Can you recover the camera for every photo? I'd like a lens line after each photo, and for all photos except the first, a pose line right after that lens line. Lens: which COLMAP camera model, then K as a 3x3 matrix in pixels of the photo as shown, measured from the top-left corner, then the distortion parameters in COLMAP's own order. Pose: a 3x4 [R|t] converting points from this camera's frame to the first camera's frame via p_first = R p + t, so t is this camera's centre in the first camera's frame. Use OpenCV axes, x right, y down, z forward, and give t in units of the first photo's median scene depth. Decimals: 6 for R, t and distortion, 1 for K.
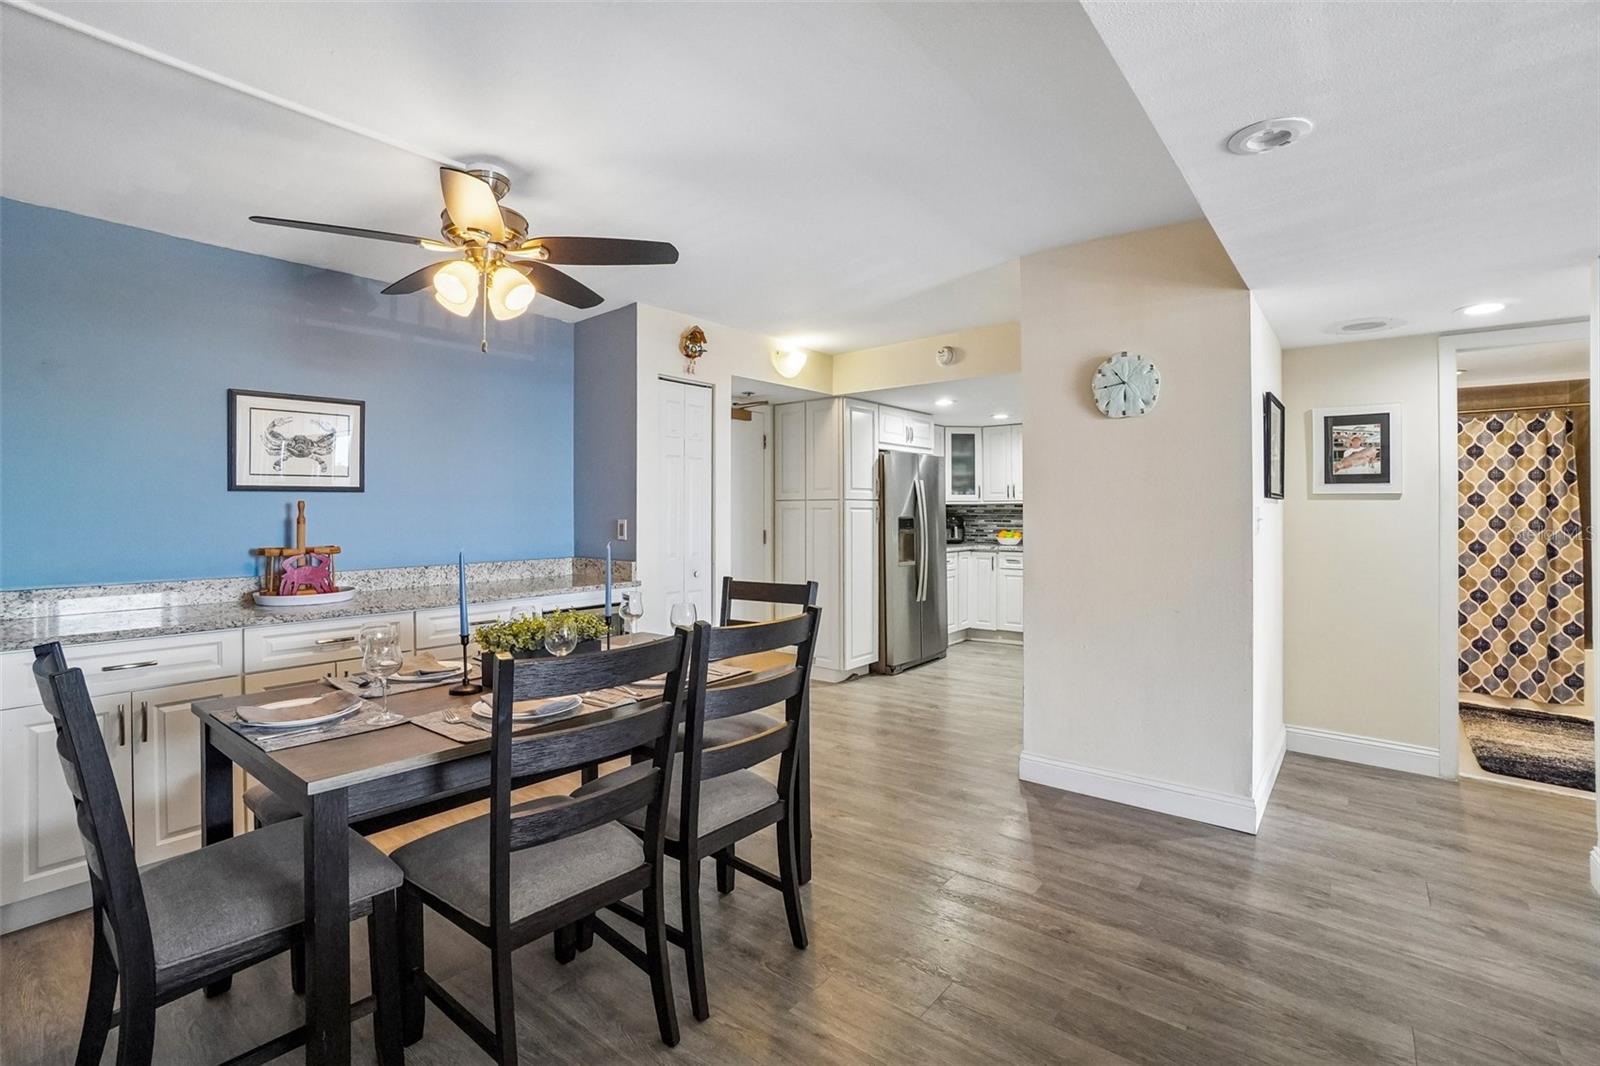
lens RADIAL K [[723.8, 0, 790.7], [0, 723.8, 503.9], [0, 0, 1]] dist [-0.064409, 0.023812]
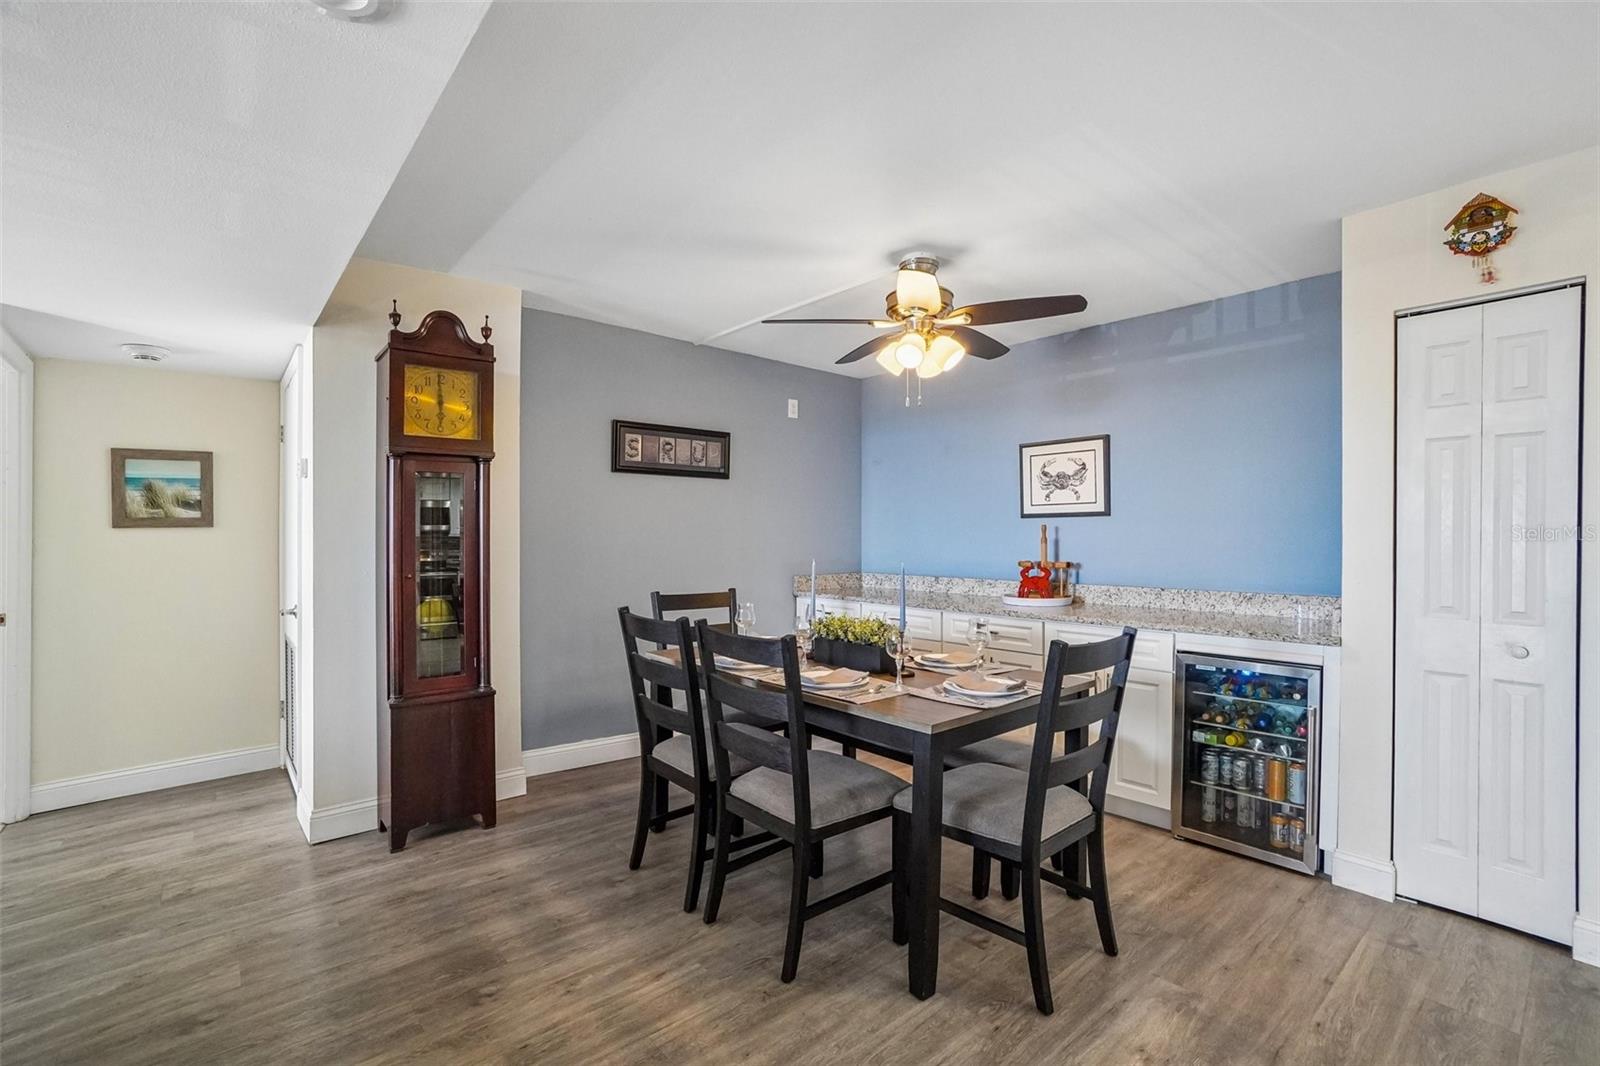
lens RADIAL K [[712.4, 0, 803.8], [0, 712.4, 536.1], [0, 0, 1]] dist [-0.058681, 0.023698]
pose [[-0.176779, 0.008561, -0.984213, 0.588201], [0.011890, 0.999908, 0.006562, 0.002501], [0.984179, -0.010542, -0.176864, 0.733379]]
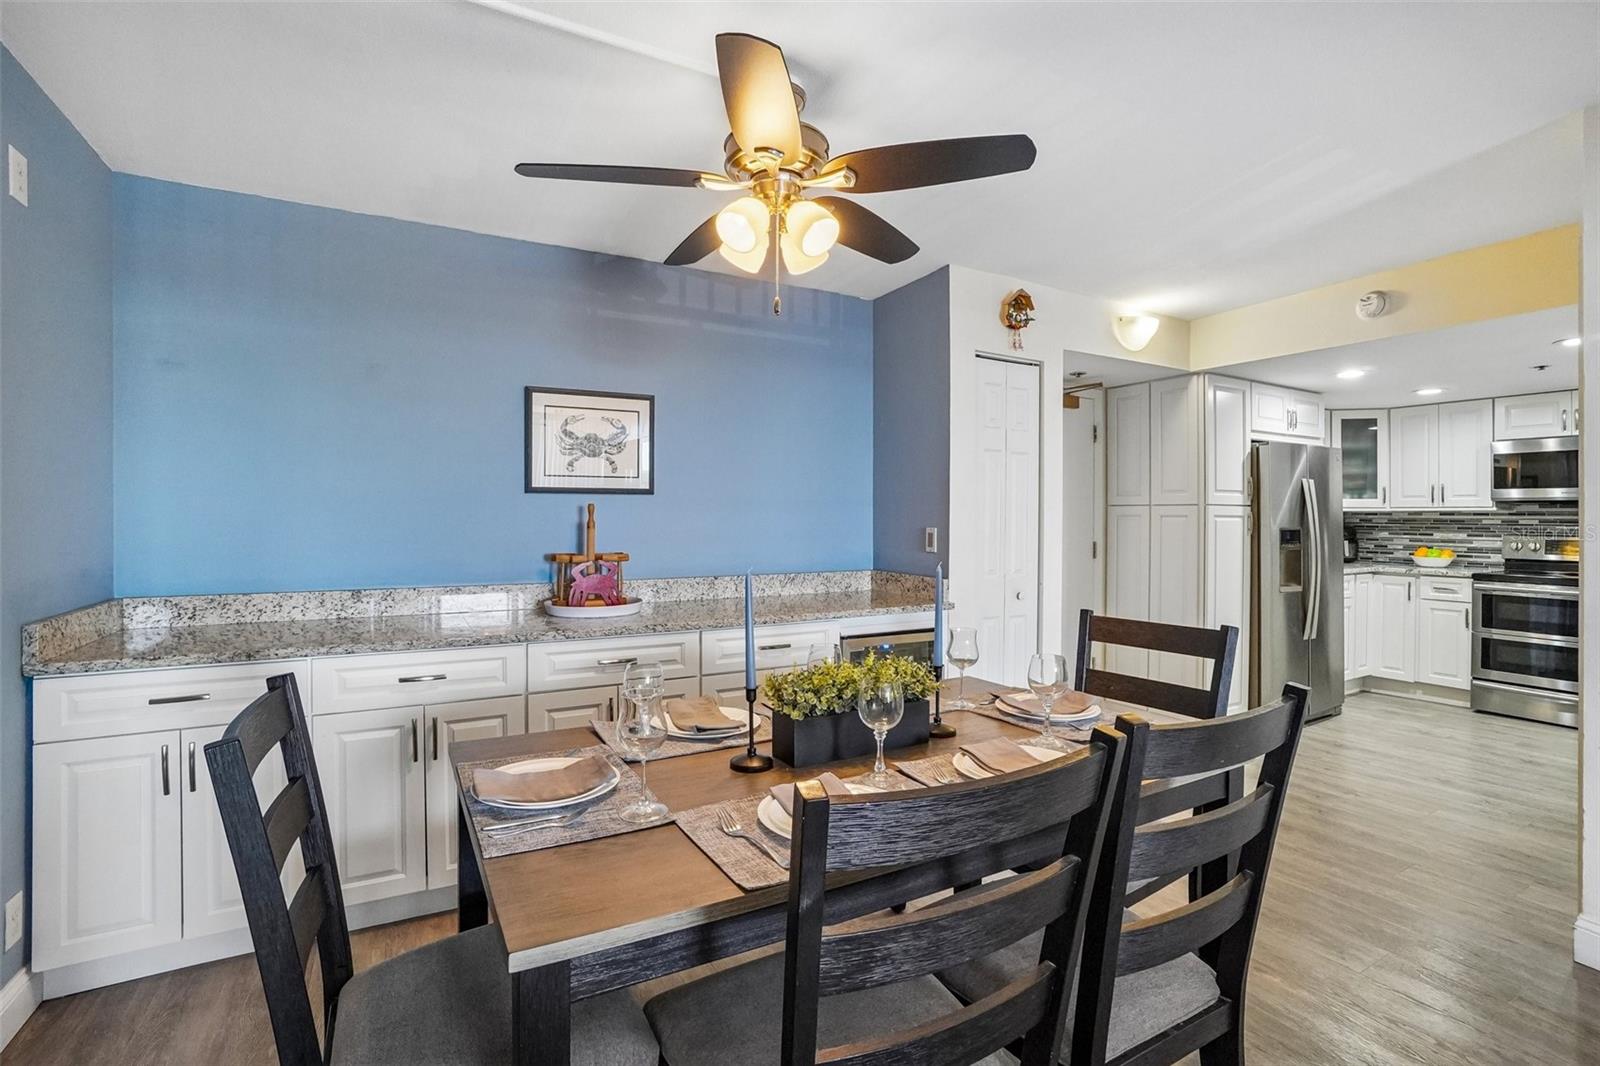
lens RADIAL K [[723.8, 0, 790.7], [0, 723.8, 503.9], [0, 0, 1]] dist [-0.064409, 0.023812]
pose [[0.927412, 0.003255, -0.374028, -0.087625], [-0.005542, 0.999972, -0.005041, -0.000664], [0.374001, 0.006748, 0.927404, 0.200784]]
